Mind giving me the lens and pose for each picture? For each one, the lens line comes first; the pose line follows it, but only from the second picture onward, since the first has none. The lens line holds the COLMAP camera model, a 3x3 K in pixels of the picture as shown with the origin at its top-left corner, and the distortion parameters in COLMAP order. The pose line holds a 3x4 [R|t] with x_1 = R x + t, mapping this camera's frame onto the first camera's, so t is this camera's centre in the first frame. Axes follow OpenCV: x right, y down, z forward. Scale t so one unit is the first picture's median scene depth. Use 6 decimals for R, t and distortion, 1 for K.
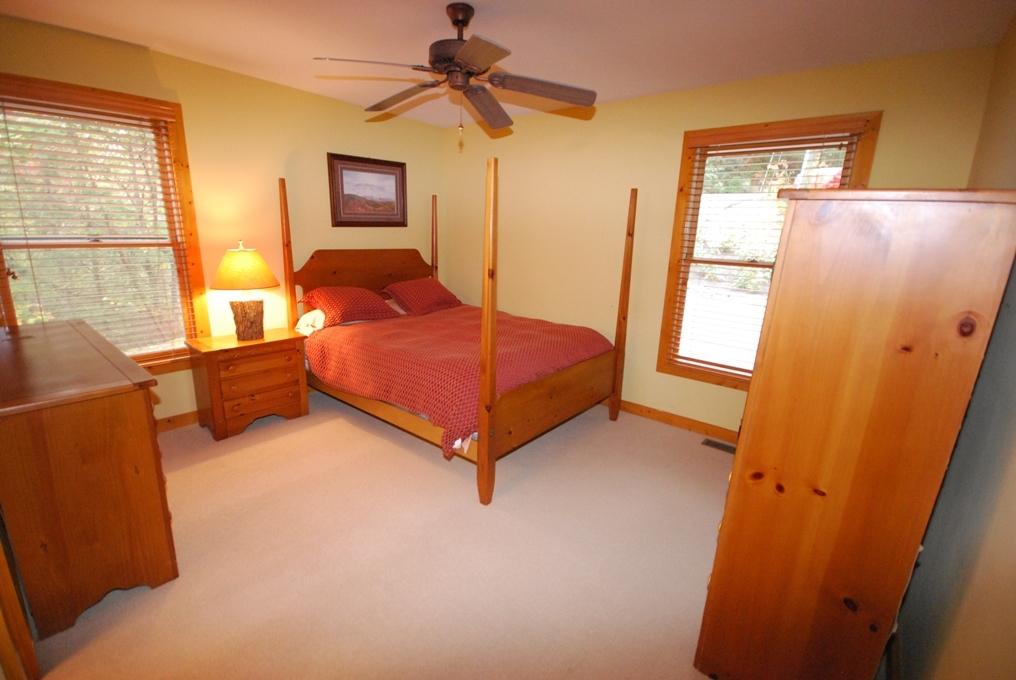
lens RADIAL K [[447.6, 0, 506.3], [0, 447.6, 340.4], [0, 0, 1]] dist [-0.004443, -0.002826]
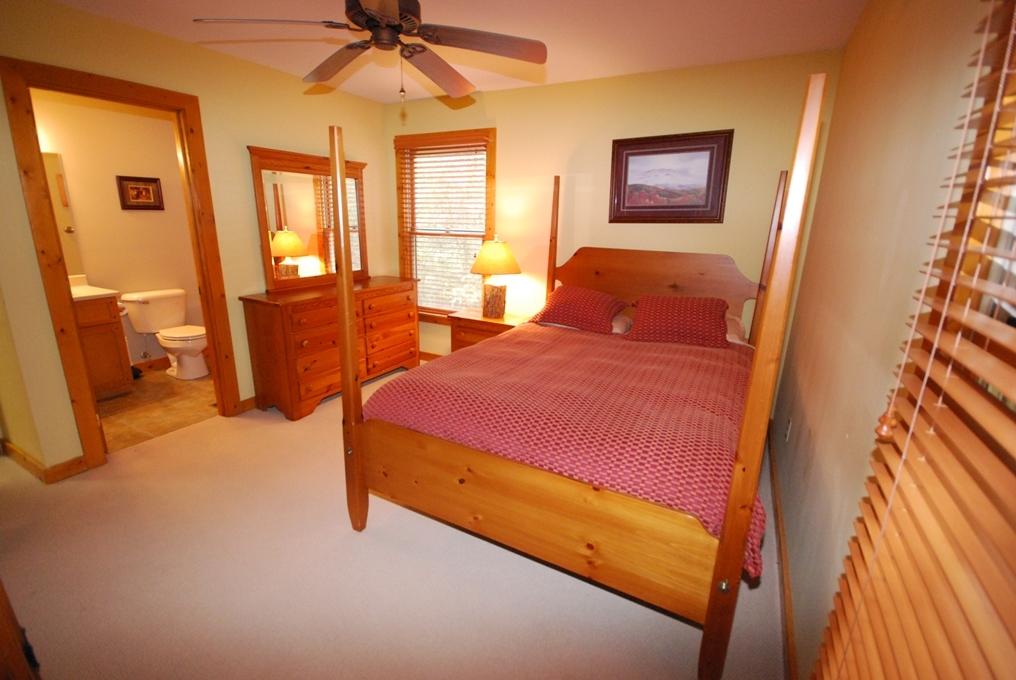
lens RADIAL K [[447.6, 0, 504.6], [0, 447.6, 337.3], [0, 0, 1]] dist [-0.004443, -0.002826]
pose [[0.181484, 0.225454, -0.957201, 0.486930], [-0.249428, 0.952088, 0.176958, -0.141718], [0.951236, 0.206638, 0.229023, 0.641255]]
